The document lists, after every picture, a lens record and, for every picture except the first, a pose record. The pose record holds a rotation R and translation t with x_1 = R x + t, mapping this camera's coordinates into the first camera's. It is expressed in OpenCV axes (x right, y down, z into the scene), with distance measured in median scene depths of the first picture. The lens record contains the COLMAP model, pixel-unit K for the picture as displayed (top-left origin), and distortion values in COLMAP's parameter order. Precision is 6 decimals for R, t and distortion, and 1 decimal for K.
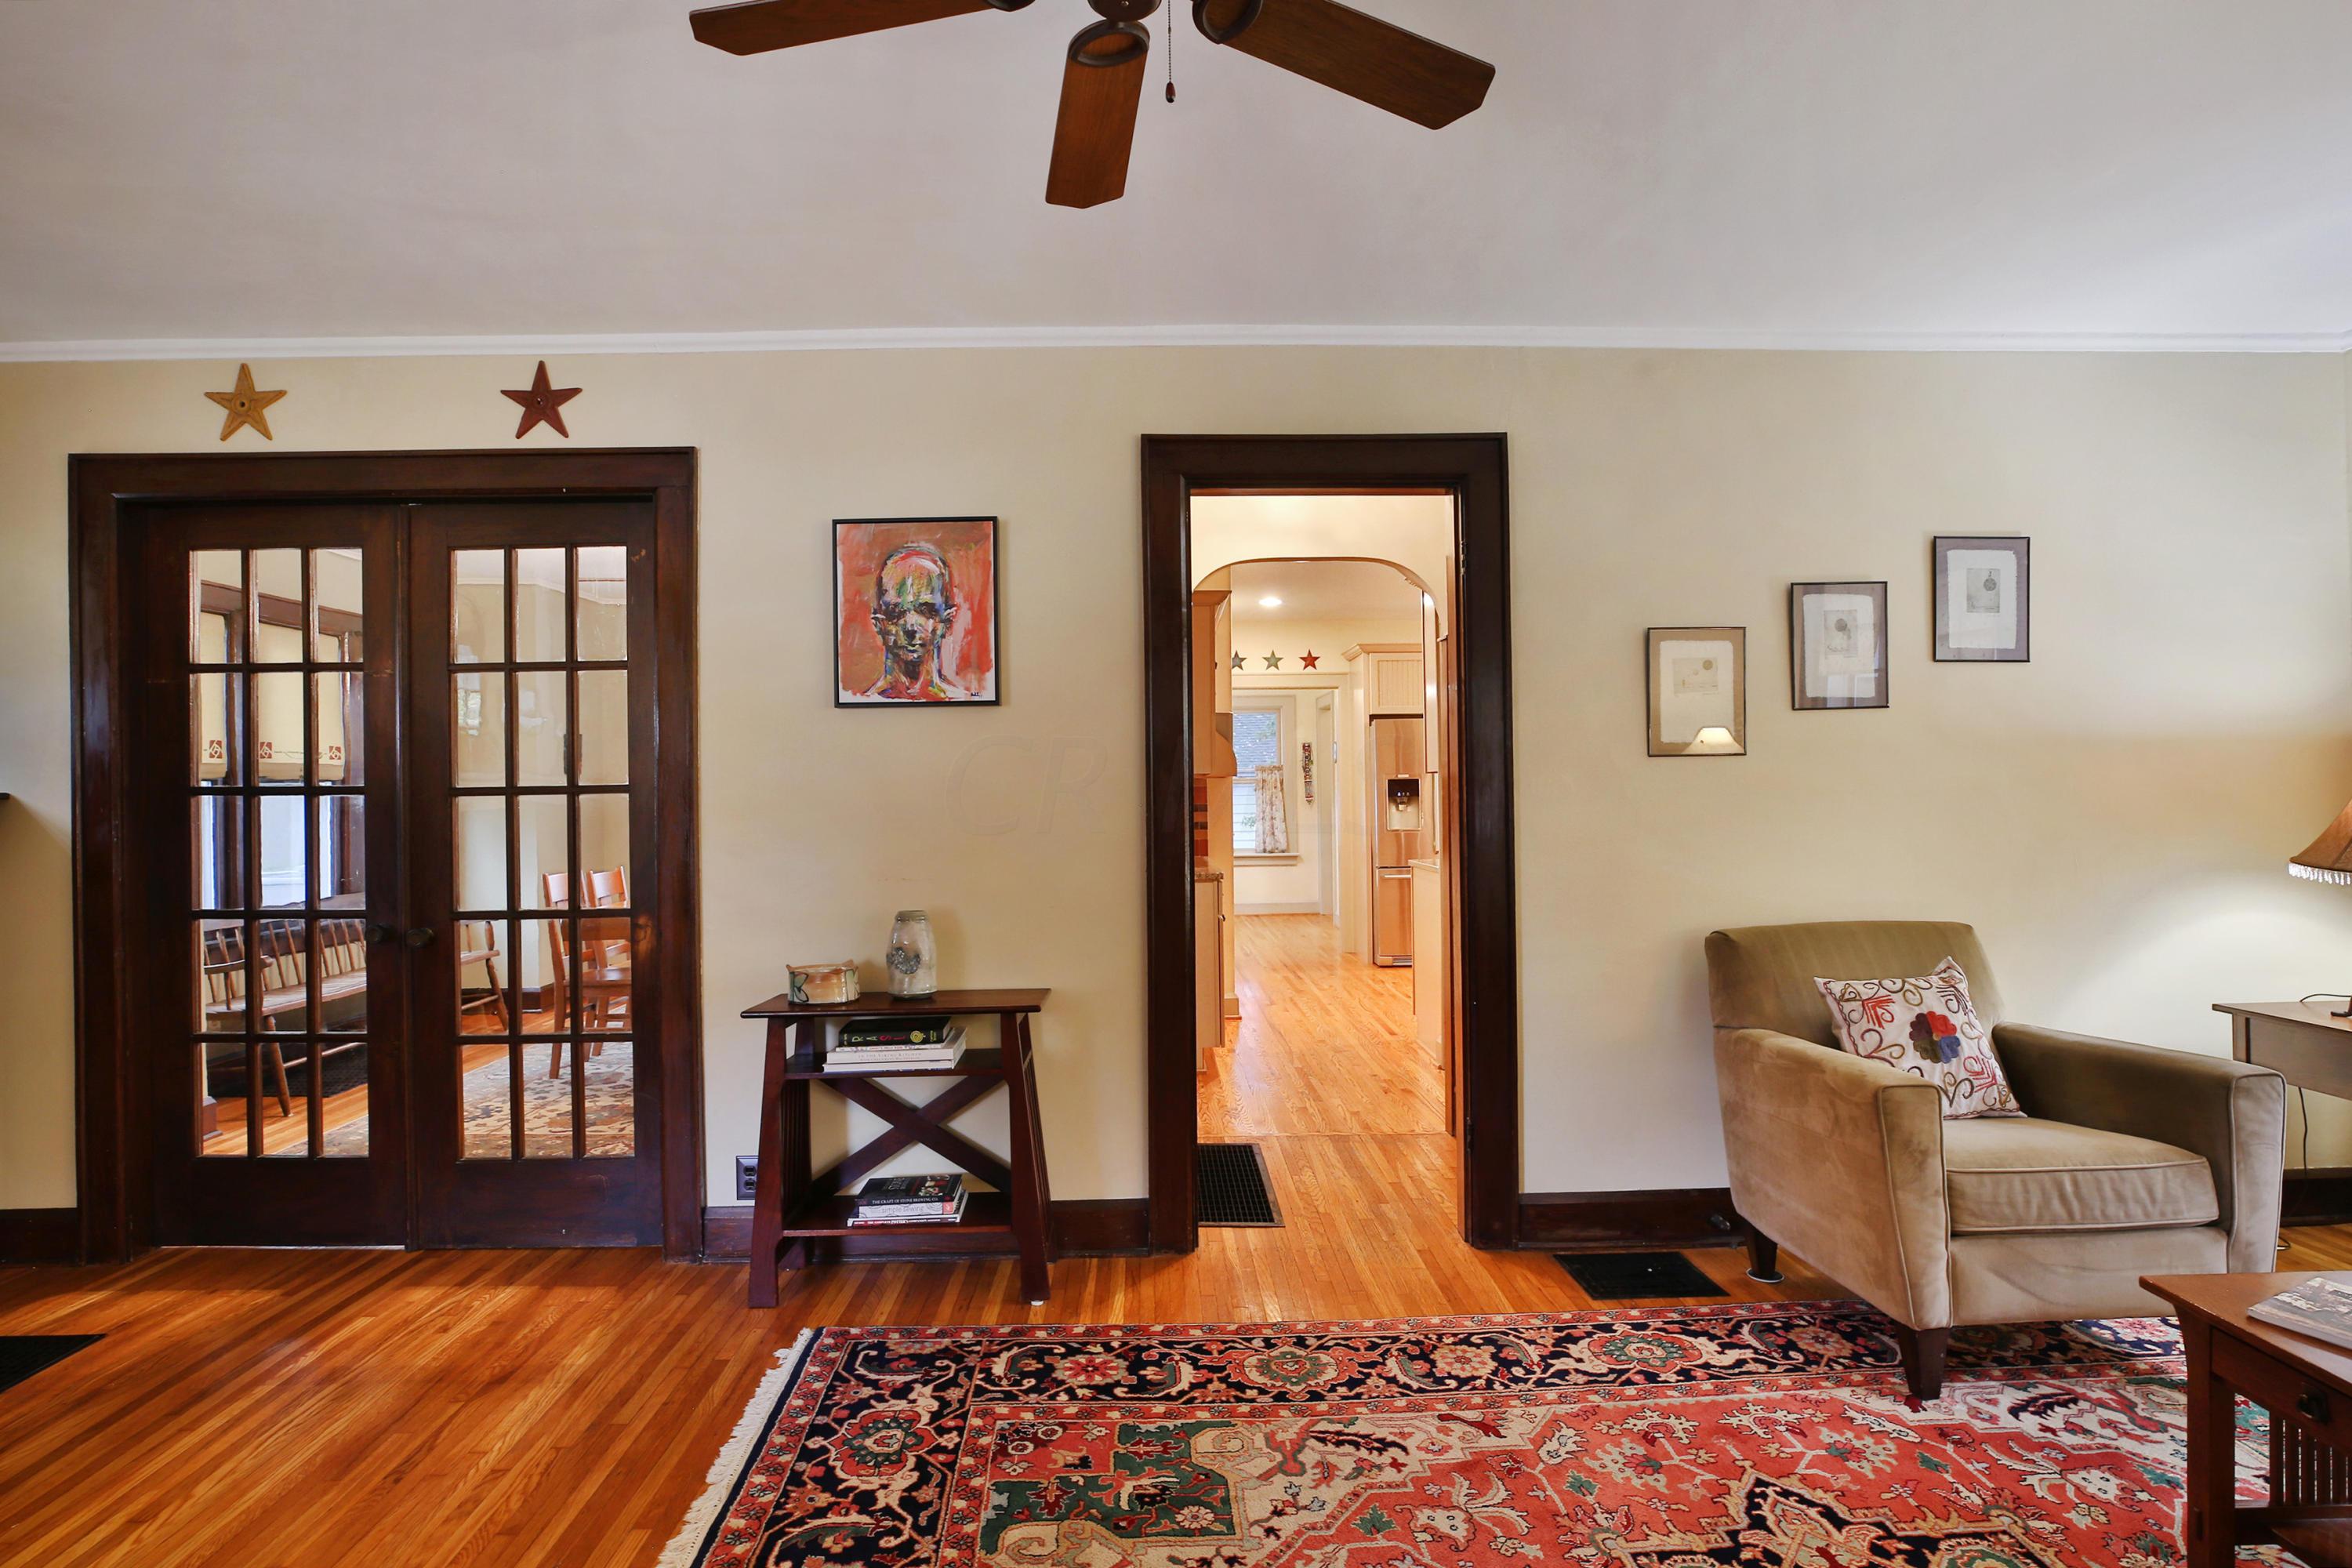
lens RADIAL K [[1177.4, 0, 1163.8], [0, 1177.4, 789.3], [0, 0, 1]] dist [-0.038639, 0.010809]
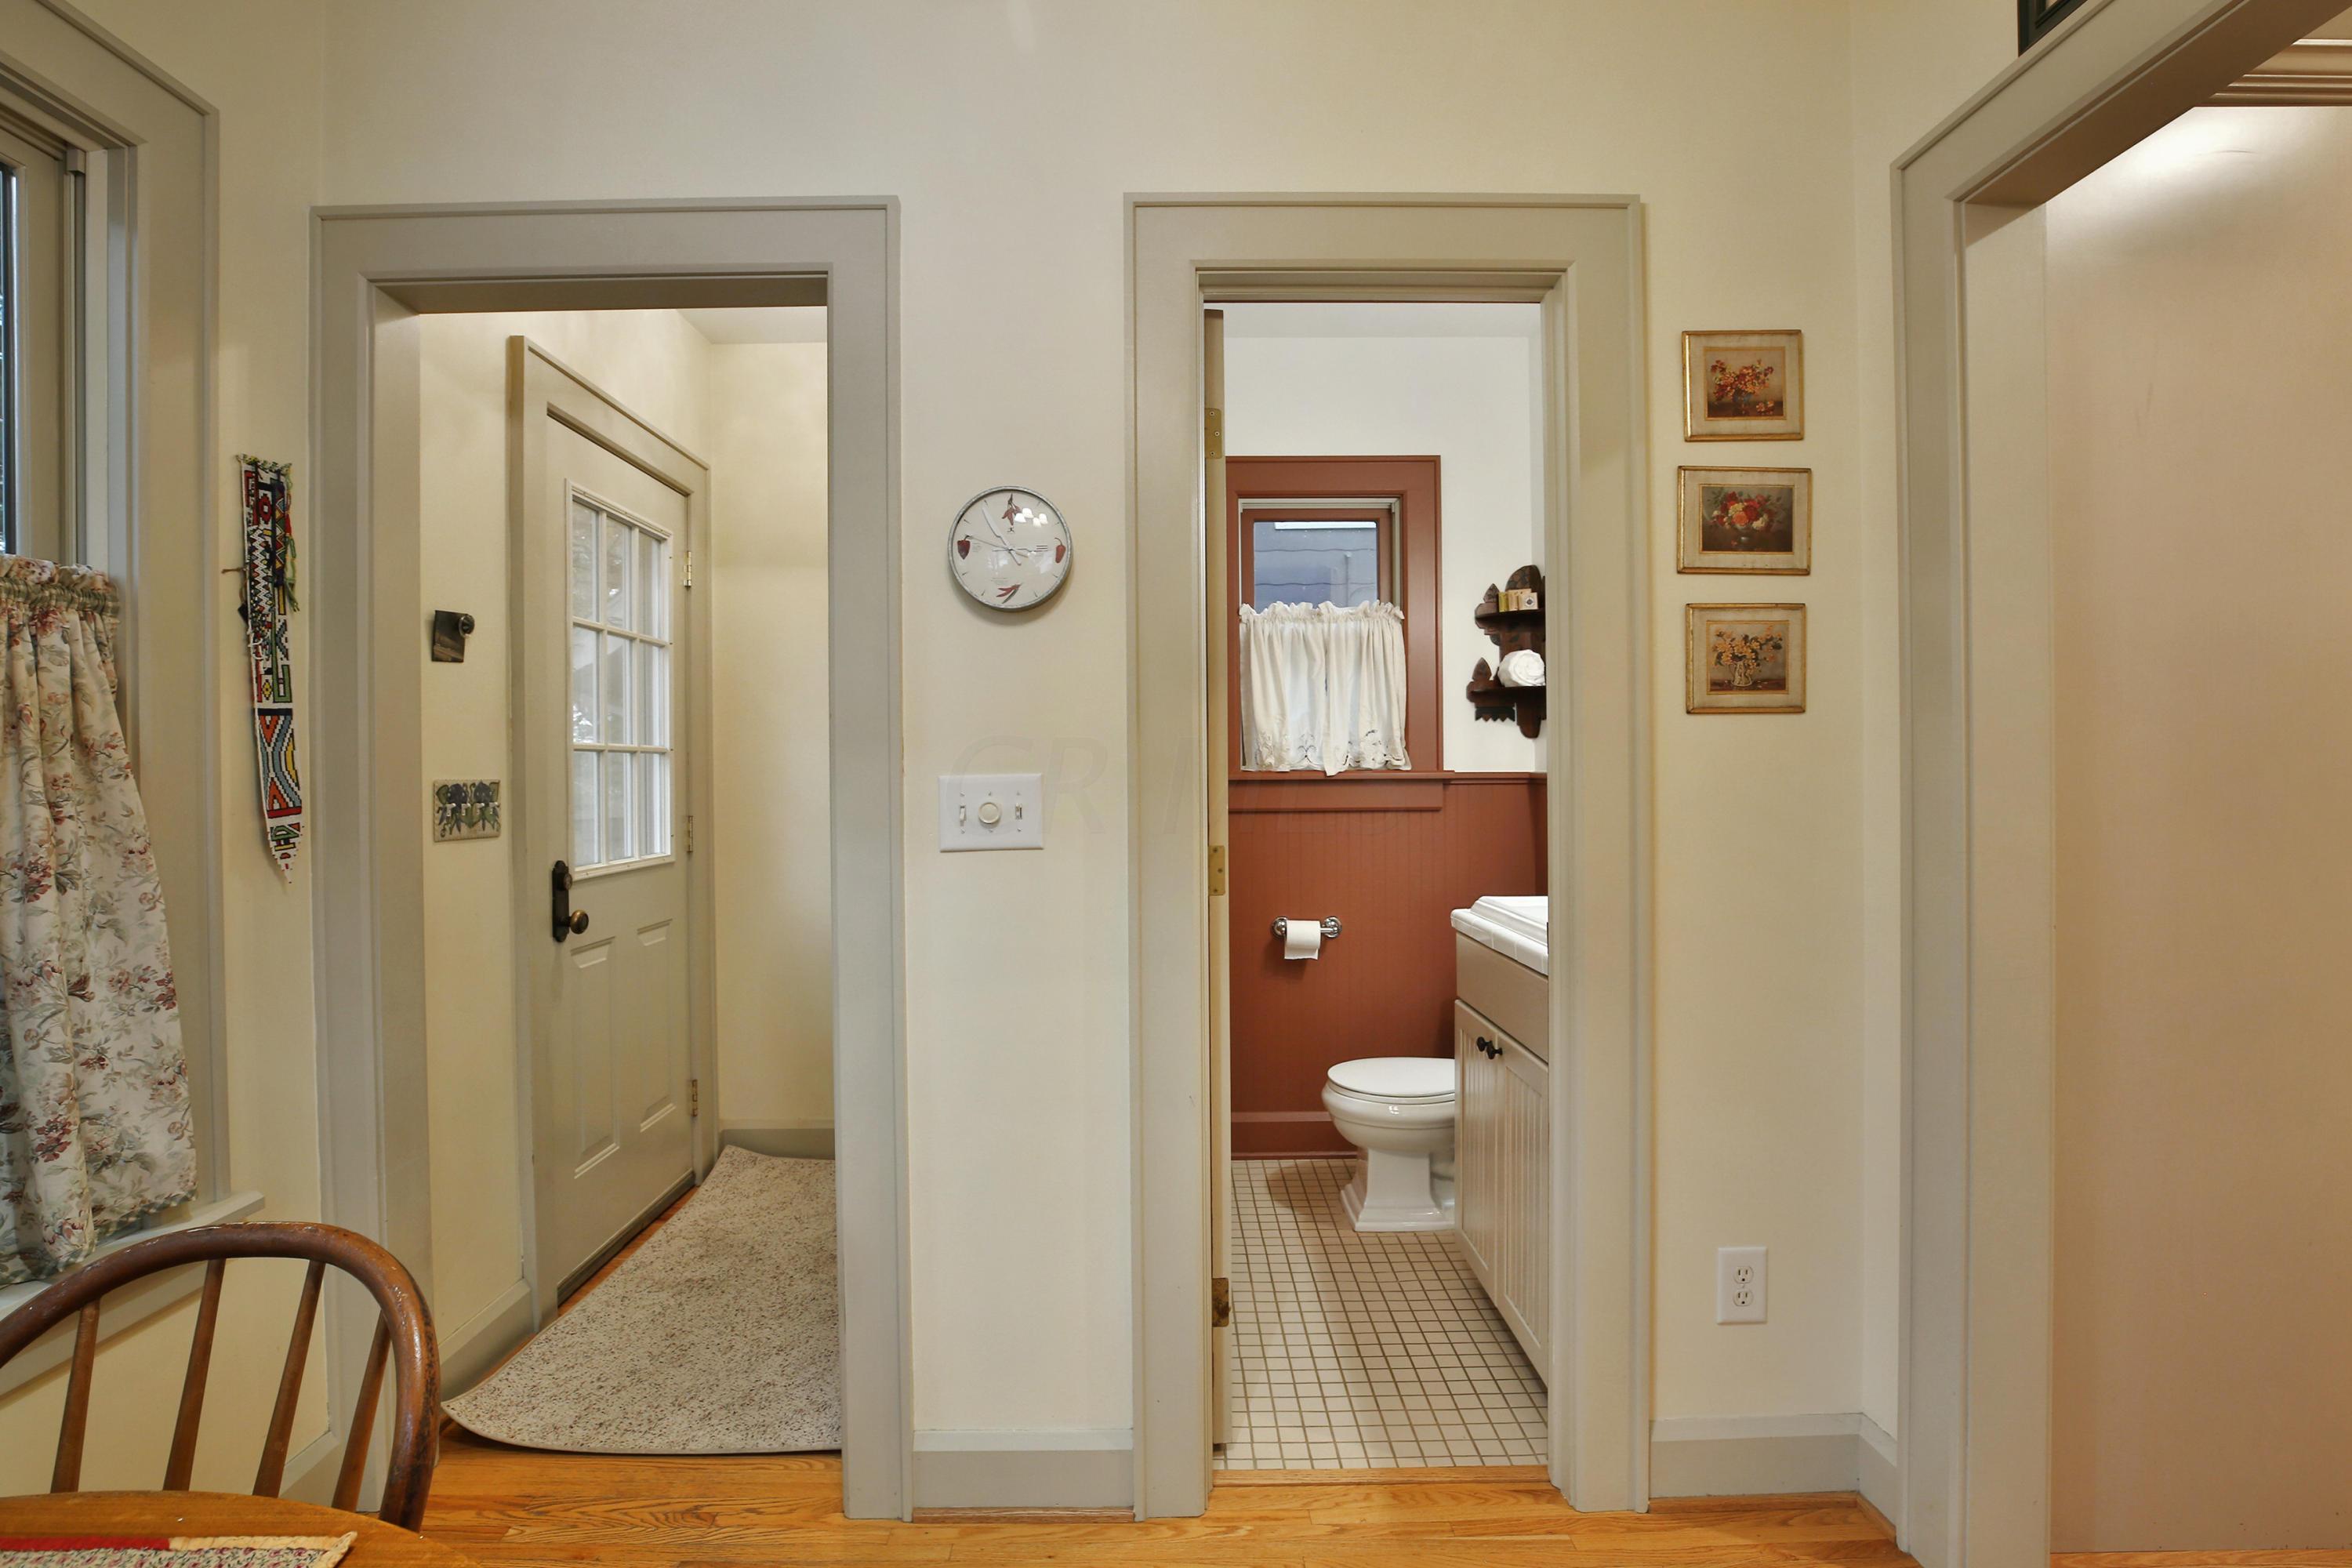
lens RADIAL K [[1151.1, 0, 1176.5], [0, 1151.1, 771.9], [0, 0, 1]] dist [-0.045021, 0.010675]
pose [[0.001968, 0.014937, 0.999887, -0.094698], [0.008521, 0.999852, -0.014953, 0.017921], [-0.999962, 0.008549, 0.001841, 3.423418]]
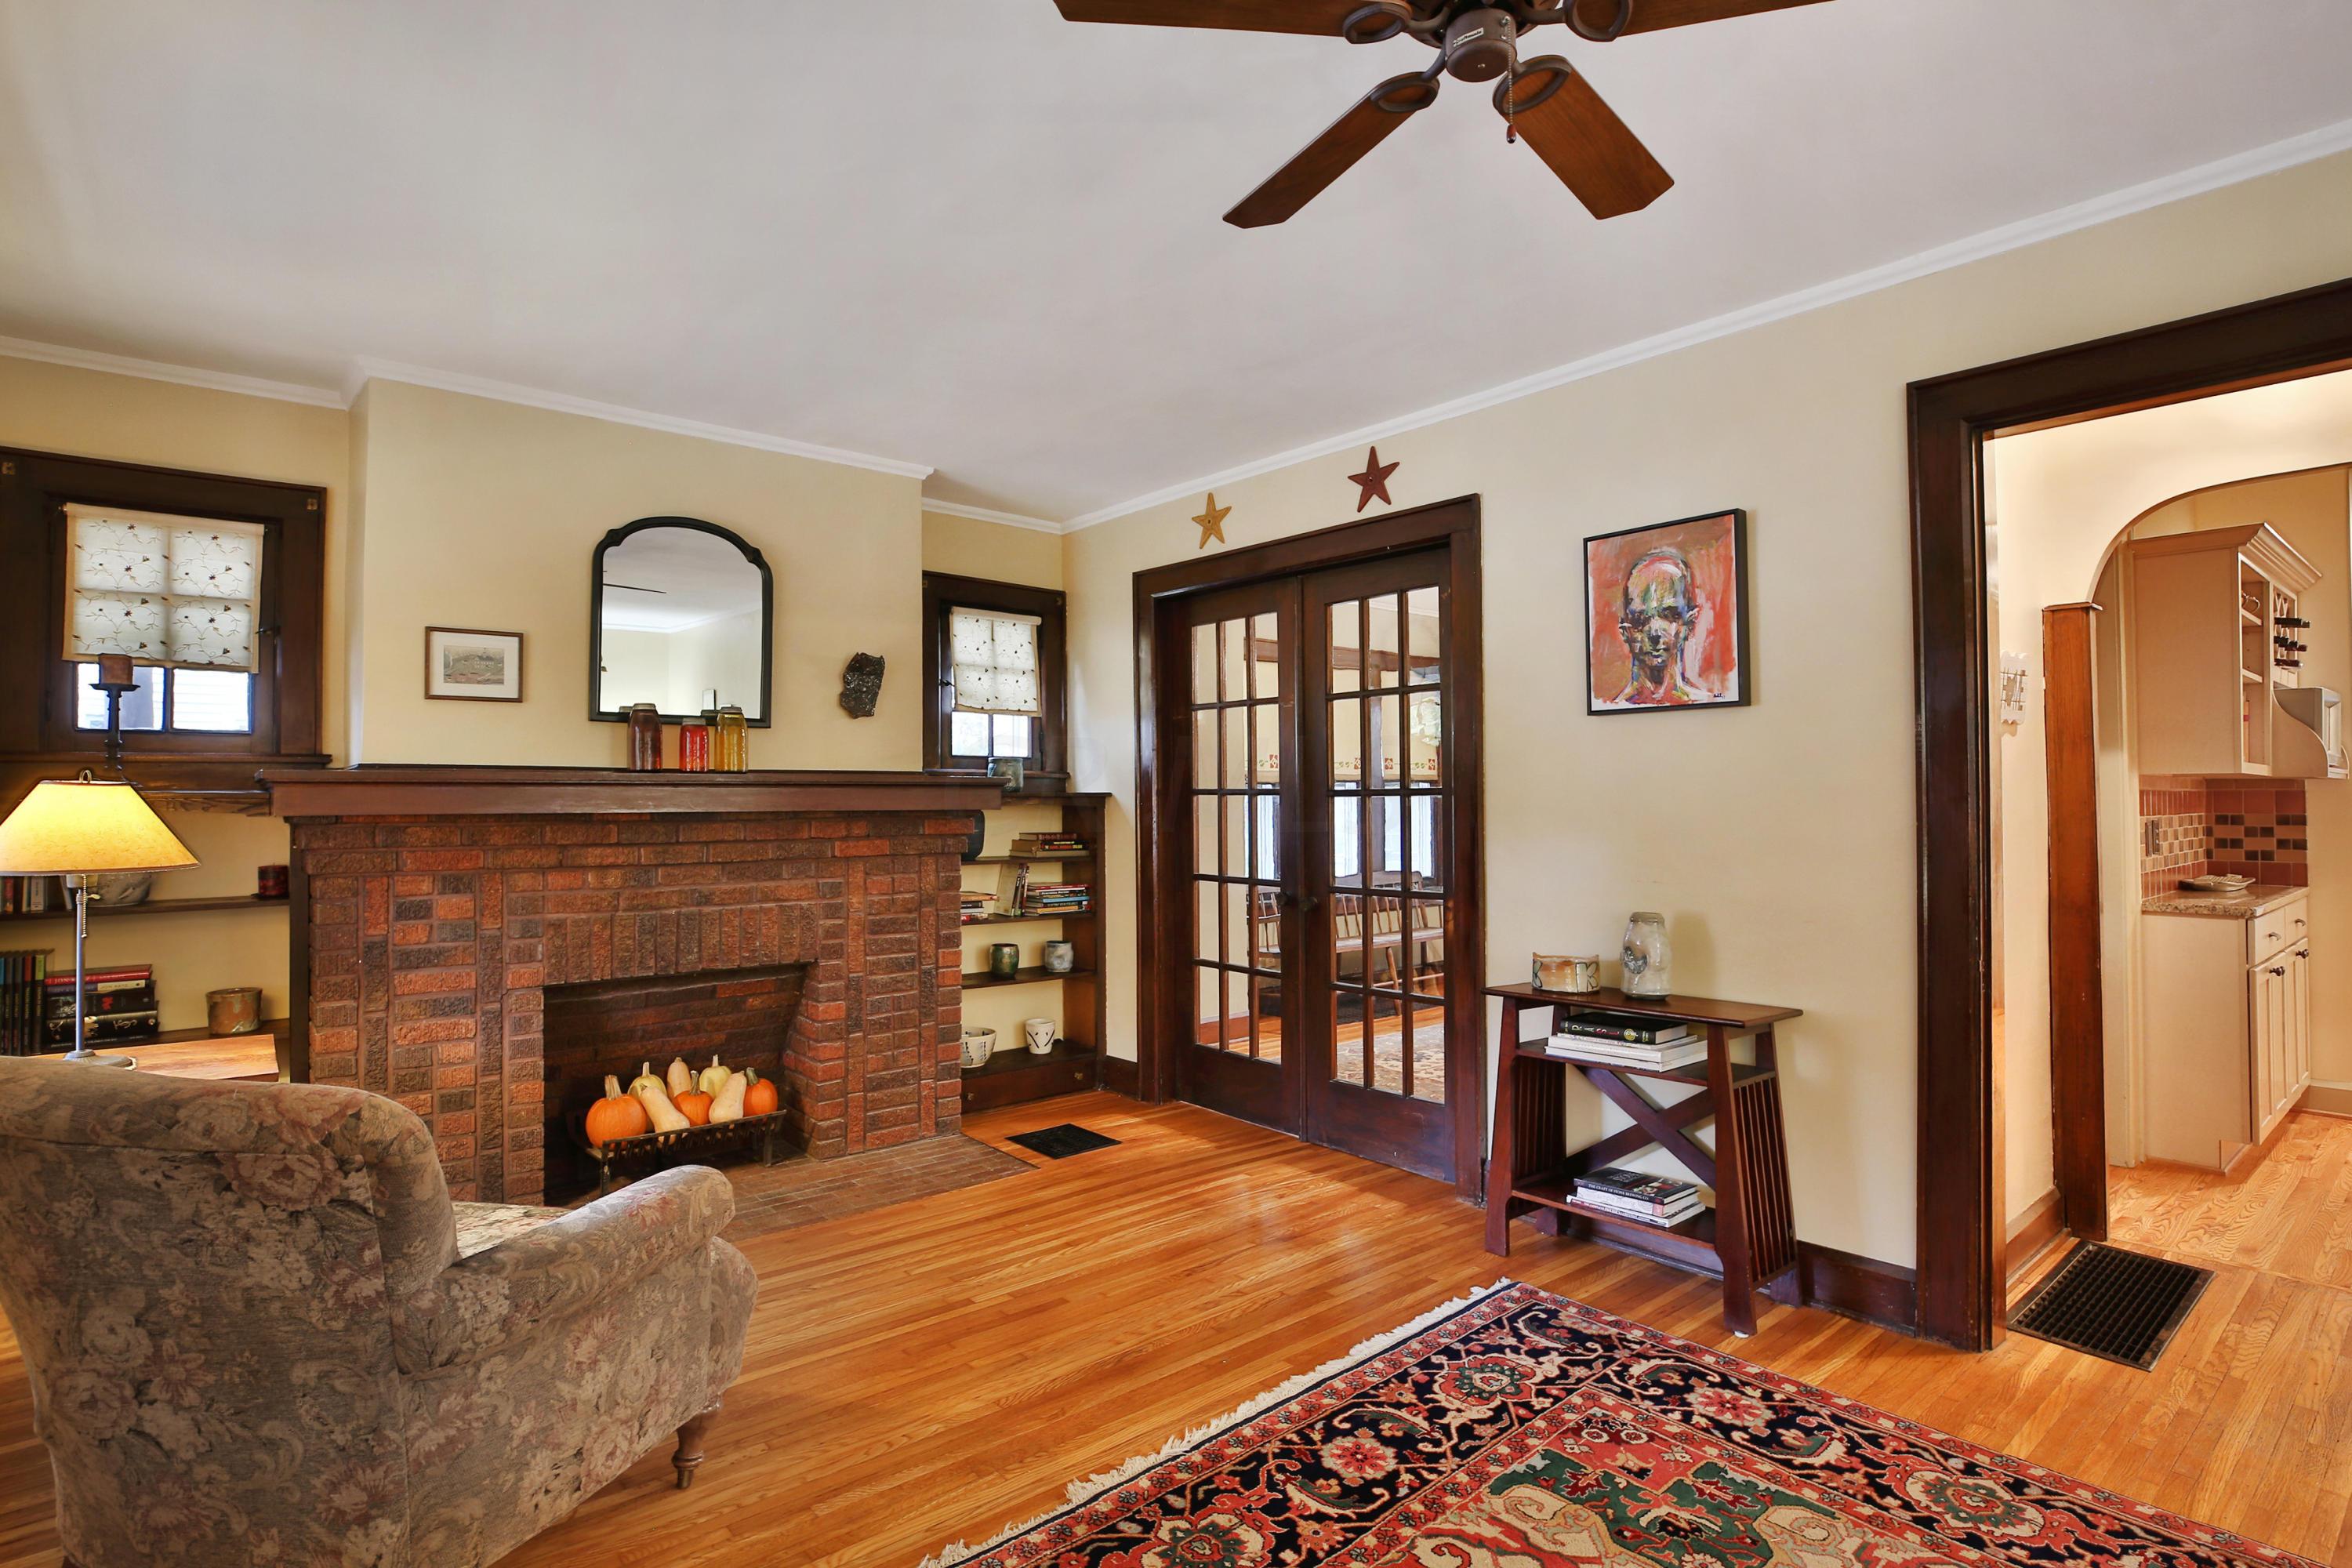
lens RADIAL K [[1177.4, 0, 1174.3], [0, 1177.4, 778.6], [0, 0, 1]] dist [-0.038639, 0.010809]
pose [[0.630696, -0.003263, -0.776023, 0.305464], [-0.003849, 0.999966, -0.007332, -0.003082], [0.776020, 0.007611, 0.630662, 0.043693]]
